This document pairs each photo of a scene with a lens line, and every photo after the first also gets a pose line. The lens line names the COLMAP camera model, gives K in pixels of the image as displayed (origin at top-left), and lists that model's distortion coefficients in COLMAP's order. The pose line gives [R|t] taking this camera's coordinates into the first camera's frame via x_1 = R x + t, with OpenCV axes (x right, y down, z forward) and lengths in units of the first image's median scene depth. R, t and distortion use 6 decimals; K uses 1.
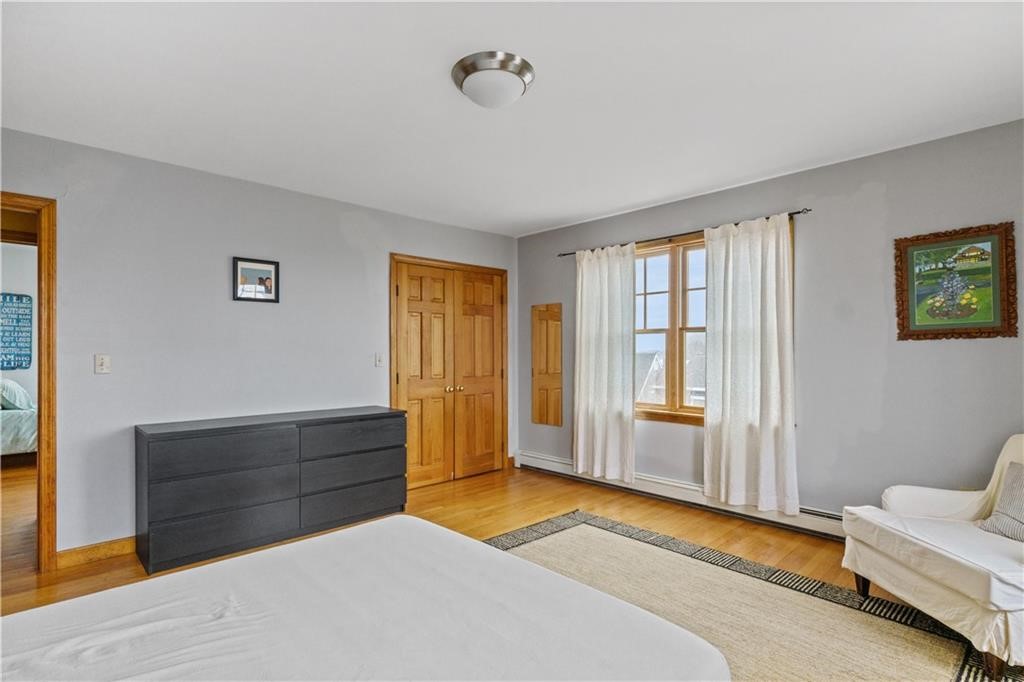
lens RADIAL K [[495.1, 0, 504.3], [0, 495.1, 349.6], [0, 0, 1]] dist [-0.000938, 0.000141]
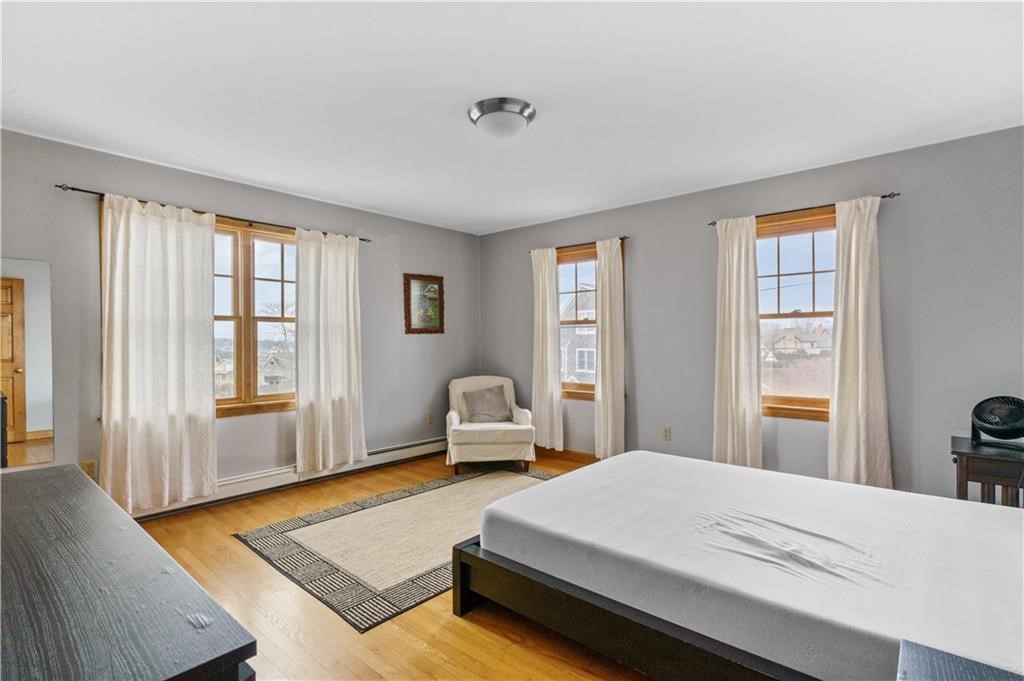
lens RADIAL K [[495.1, 0, 504.7], [0, 495.1, 340.4], [0, 0, 1]] dist [-0.000938, 0.000141]
pose [[-0.086501, 0.002896, 0.996248, -0.725231], [-0.001316, 0.999995, -0.003022, 0.006214], [-0.996251, -0.001572, -0.086497, 0.648234]]
